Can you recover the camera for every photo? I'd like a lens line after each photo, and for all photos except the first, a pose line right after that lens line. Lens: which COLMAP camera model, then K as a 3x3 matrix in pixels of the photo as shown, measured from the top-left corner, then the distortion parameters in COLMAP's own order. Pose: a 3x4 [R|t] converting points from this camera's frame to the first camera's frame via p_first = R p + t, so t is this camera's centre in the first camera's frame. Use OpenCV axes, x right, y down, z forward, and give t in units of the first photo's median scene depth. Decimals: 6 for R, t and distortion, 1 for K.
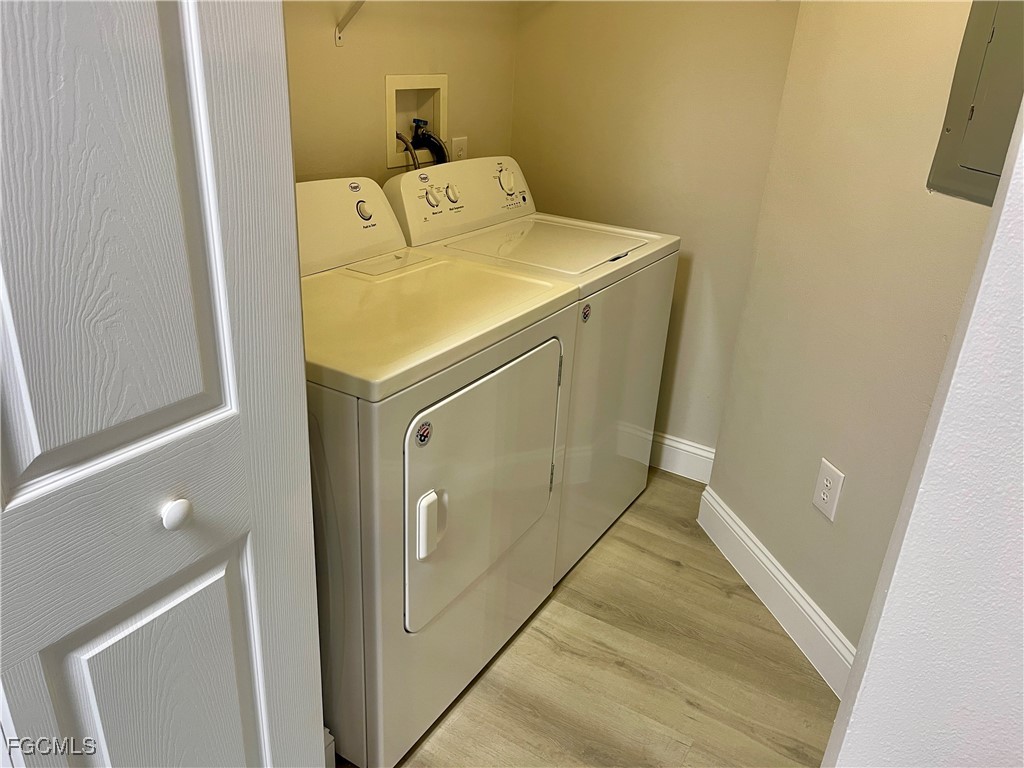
lens RADIAL K [[765.9, 0, 518.5], [0, 765.9, 387.6], [0, 0, 1]] dist [0.092179, -0.120305]
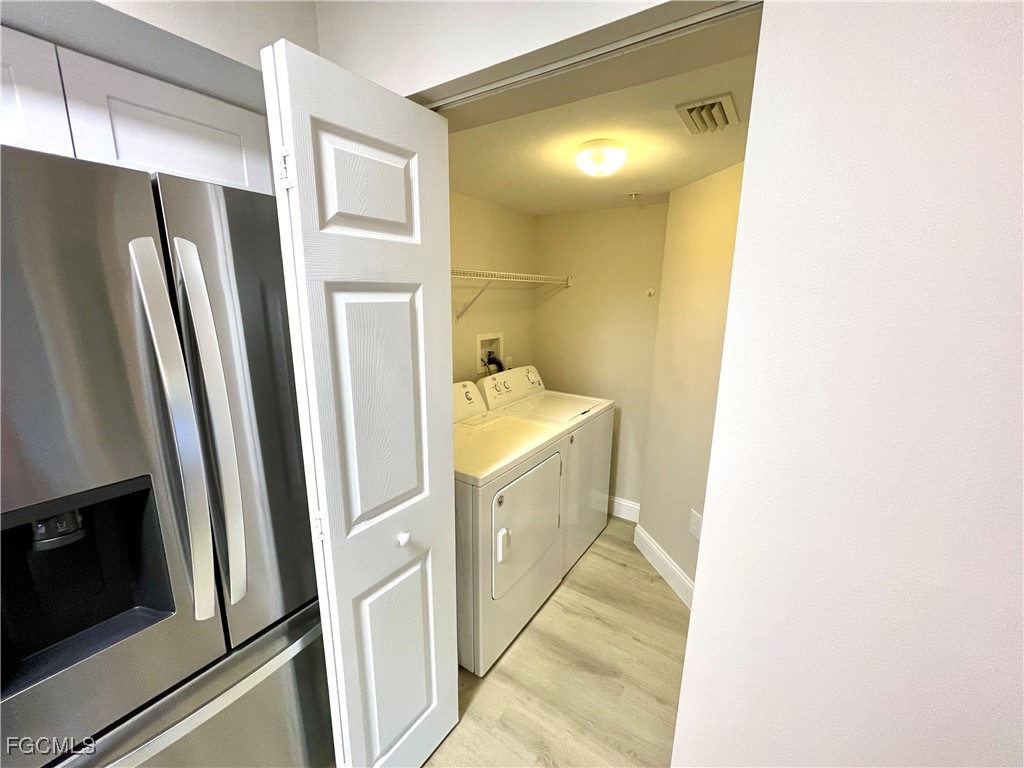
lens RADIAL K [[410.9, 0, 509.2], [0, 410.9, 387.7], [0, 0, 1]] dist [-0.000324, -0.000148]
pose [[0.997898, -0.032561, -0.056027, -0.015407], [0.021056, 0.980603, -0.194870, -0.019121], [0.061285, 0.193280, 0.979228, -0.140607]]
